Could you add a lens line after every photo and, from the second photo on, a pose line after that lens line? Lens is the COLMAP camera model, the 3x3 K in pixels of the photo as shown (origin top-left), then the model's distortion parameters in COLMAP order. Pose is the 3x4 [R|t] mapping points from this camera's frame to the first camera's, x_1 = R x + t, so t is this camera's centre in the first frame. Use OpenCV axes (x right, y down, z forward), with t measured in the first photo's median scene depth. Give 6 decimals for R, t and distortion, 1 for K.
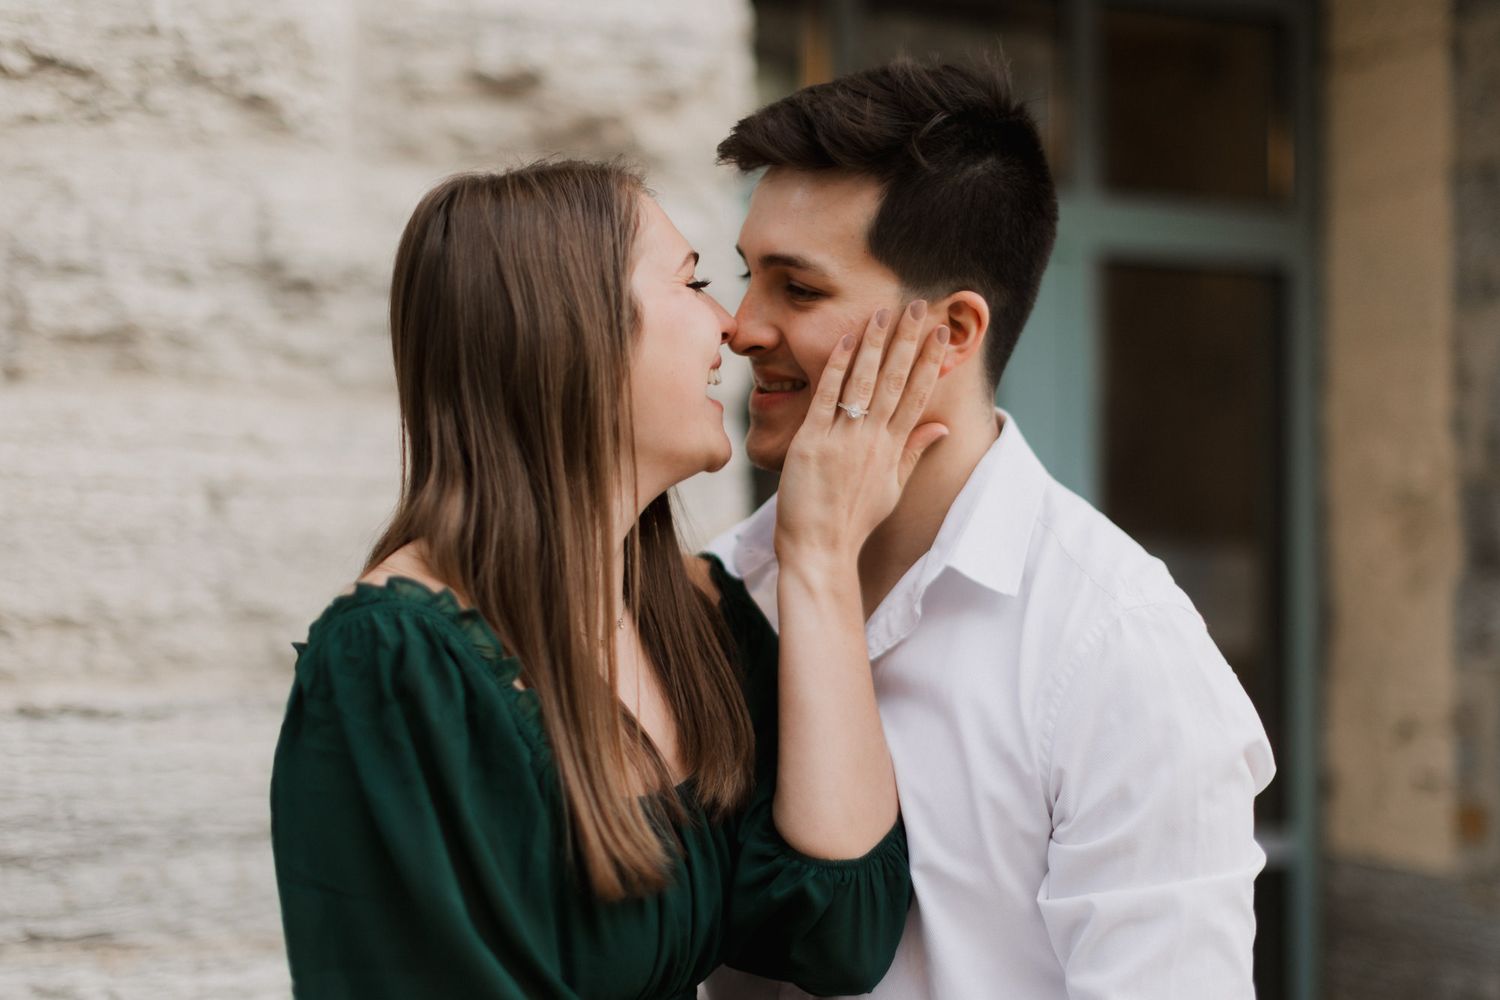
lens RADIAL K [[2095.8, 0, 750.0], [0, 2095.8, 500.0], [0, 0, 1]] dist [-0.007178, -0.041003]
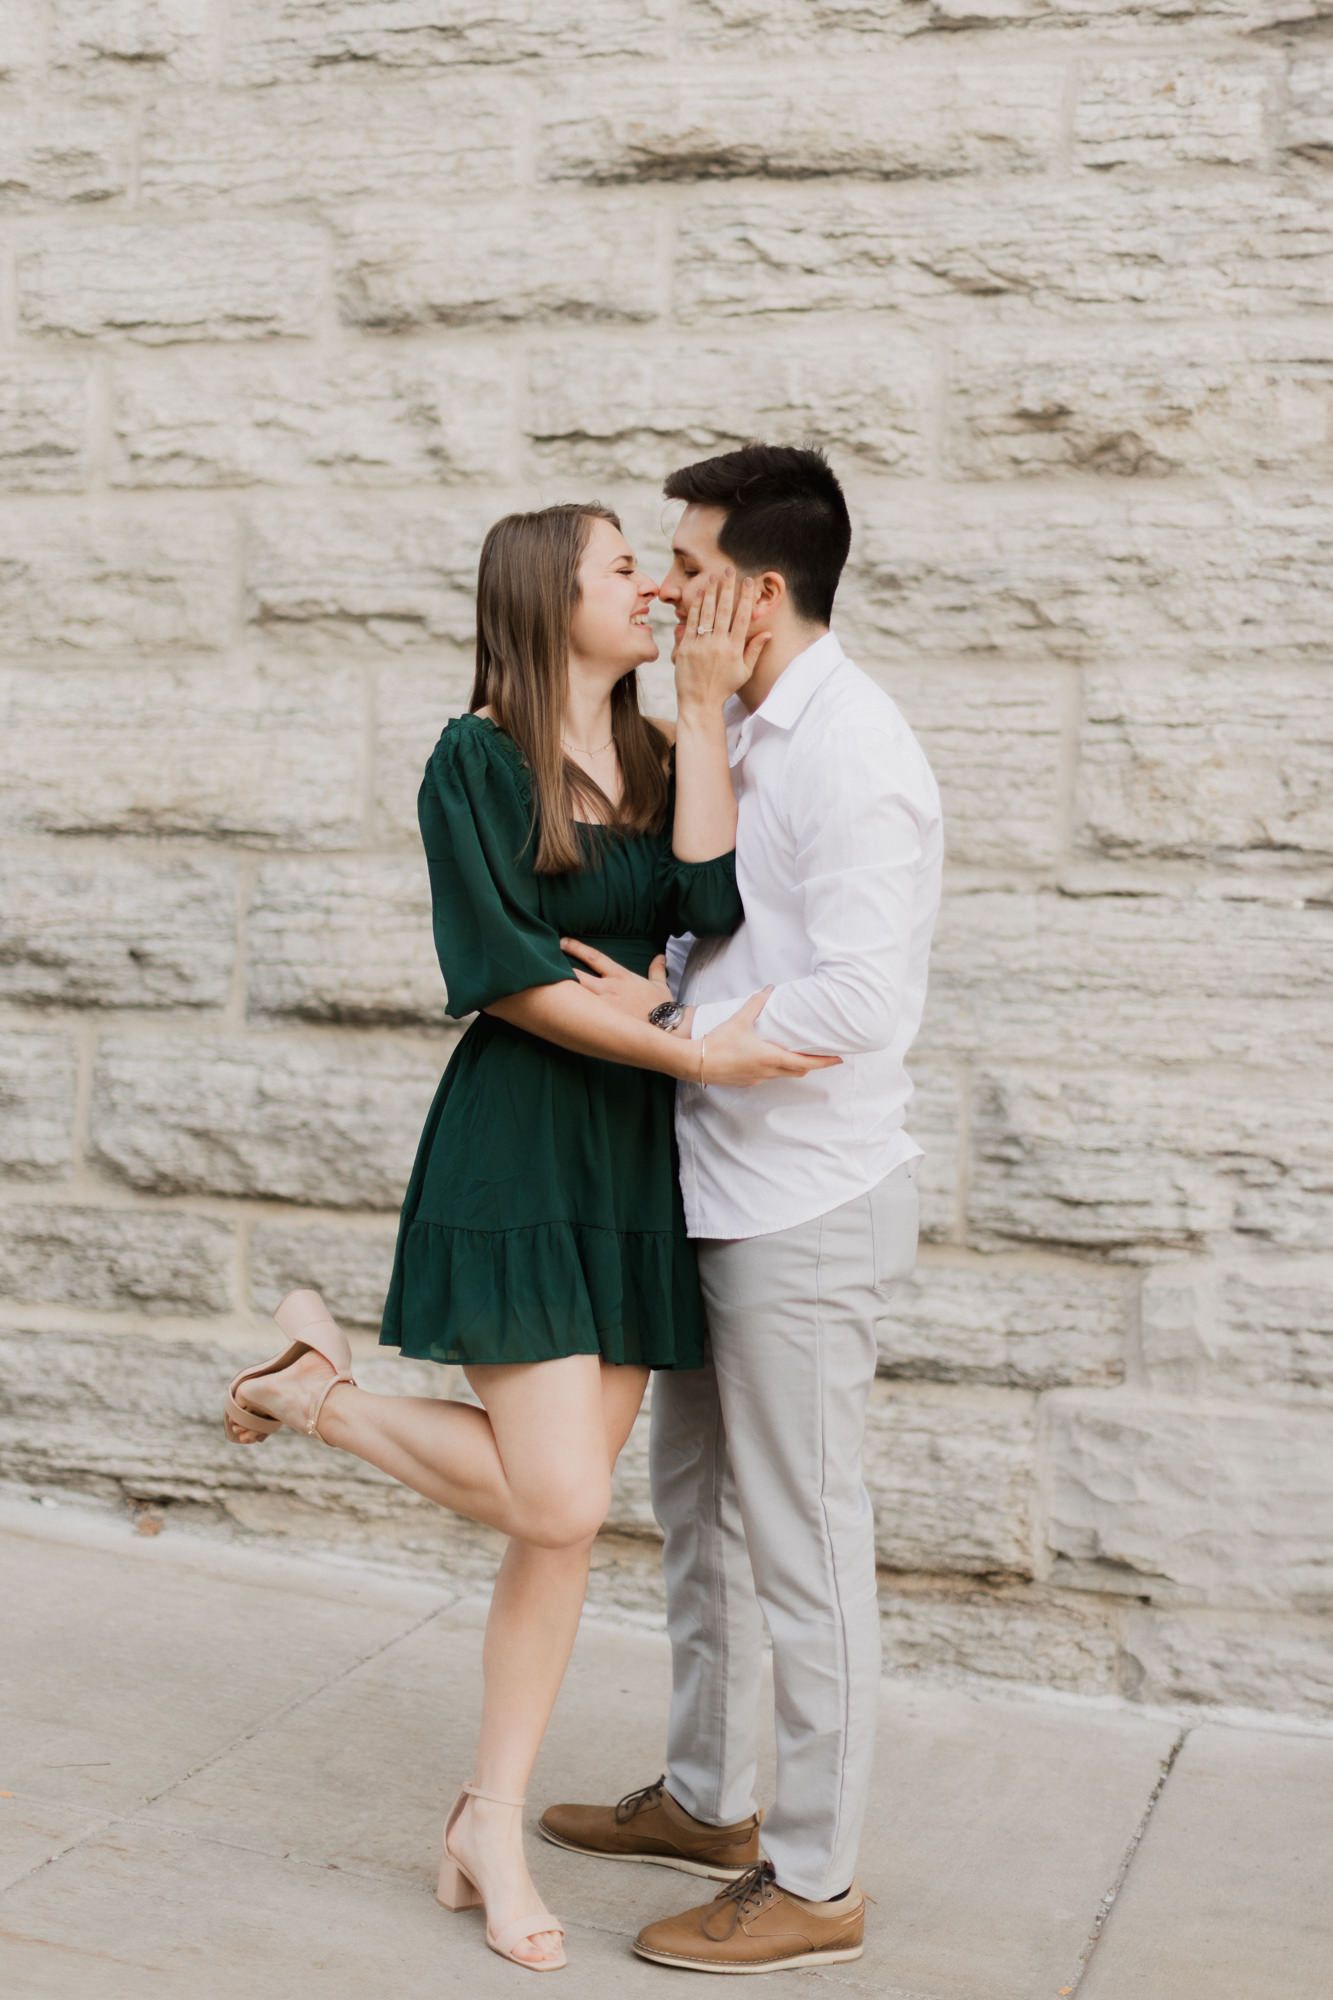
lens RADIAL K [[2794.4, 0, 666.5], [0, 2794.4, 1000.0], [0, 0, 1]] dist [-0.007178, -0.041003]
pose [[0.764219, 0.045379, -0.643358, 1.654668], [-0.020197, 0.998716, 0.046453, 0.173288], [0.644641, -0.022506, 0.764154, -0.964022]]
